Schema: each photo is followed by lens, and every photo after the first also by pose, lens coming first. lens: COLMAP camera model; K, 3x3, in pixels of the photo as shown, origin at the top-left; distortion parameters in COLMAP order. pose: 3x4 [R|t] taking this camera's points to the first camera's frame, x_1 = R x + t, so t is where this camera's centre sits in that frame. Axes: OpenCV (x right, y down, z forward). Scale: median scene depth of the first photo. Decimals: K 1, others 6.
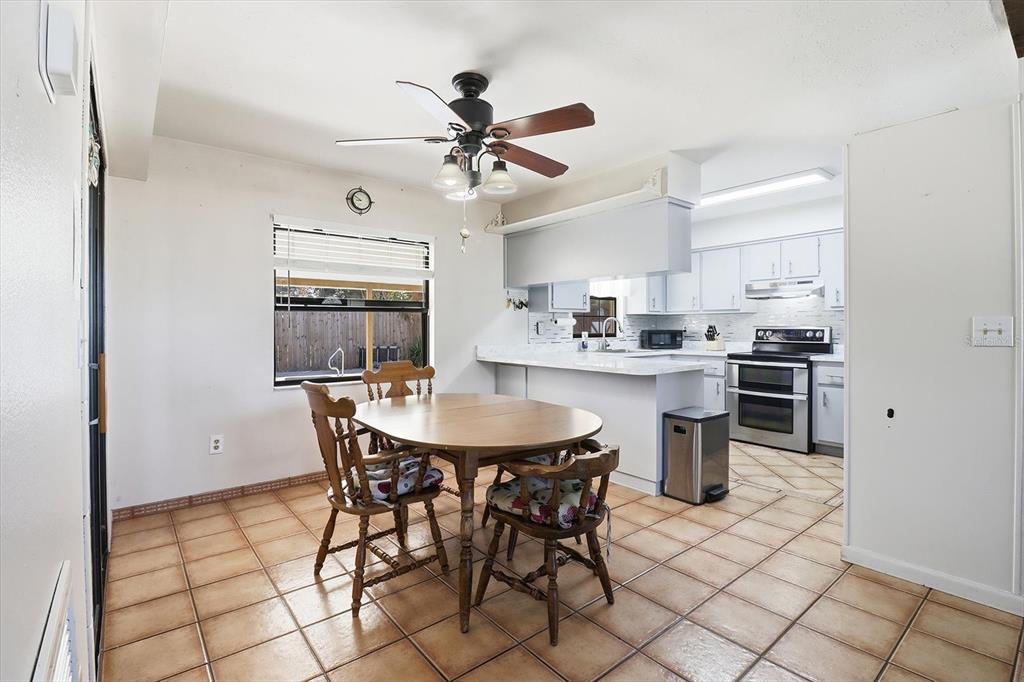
lens RADIAL K [[481.3, 0, 510.5], [0, 481.3, 336.9], [0, 0, 1]] dist [-0.007530, -0.004111]
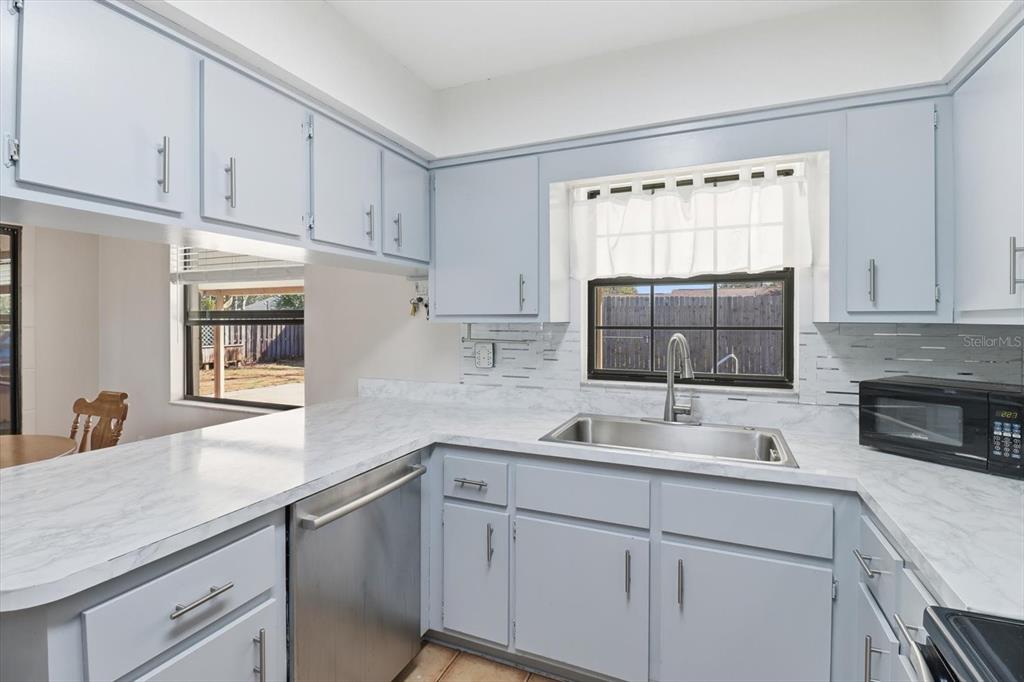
lens RADIAL K [[481.3, 0, 518.1], [0, 481.3, 324.1], [0, 0, 1]] dist [-0.007530, -0.004111]
pose [[0.455187, 0.014450, -0.890279, 0.535628], [-0.023282, 0.999720, 0.004323, -0.052059], [0.890091, 0.018759, 0.455396, 0.834776]]
